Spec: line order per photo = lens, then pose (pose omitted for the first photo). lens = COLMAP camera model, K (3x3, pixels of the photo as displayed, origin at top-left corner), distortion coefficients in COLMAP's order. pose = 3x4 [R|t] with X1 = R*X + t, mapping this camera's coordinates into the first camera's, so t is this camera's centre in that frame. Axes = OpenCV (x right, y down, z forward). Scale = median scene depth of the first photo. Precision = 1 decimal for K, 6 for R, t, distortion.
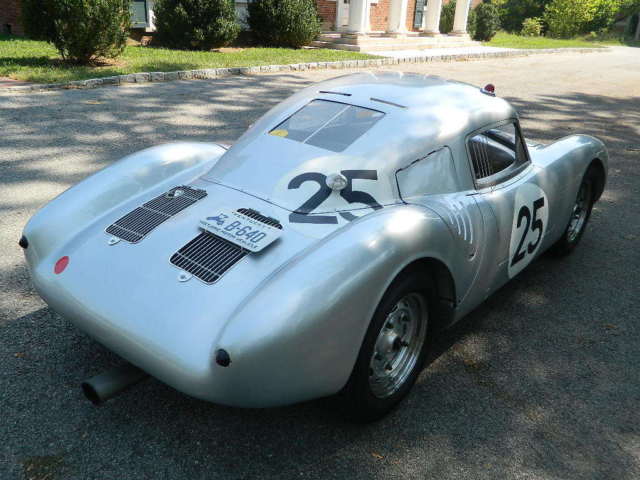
lens RADIAL K [[586.5, 0, 320.0], [0, 586.5, 240.0], [0, 0, 1]] dist [-0.013574, 0.008124]
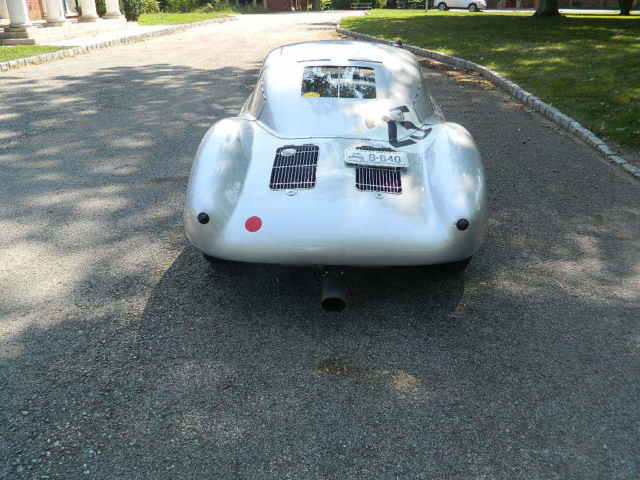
lens RADIAL K [[586.5, 0, 320.0], [0, 586.5, 240.0], [0, 0, 1]] dist [-0.013574, 0.008124]
pose [[0.806117, -0.289932, 0.515863, -0.134875], [0.273184, 0.955629, 0.110202, -0.003207], [-0.524925, 0.052090, 0.849553, -0.010453]]
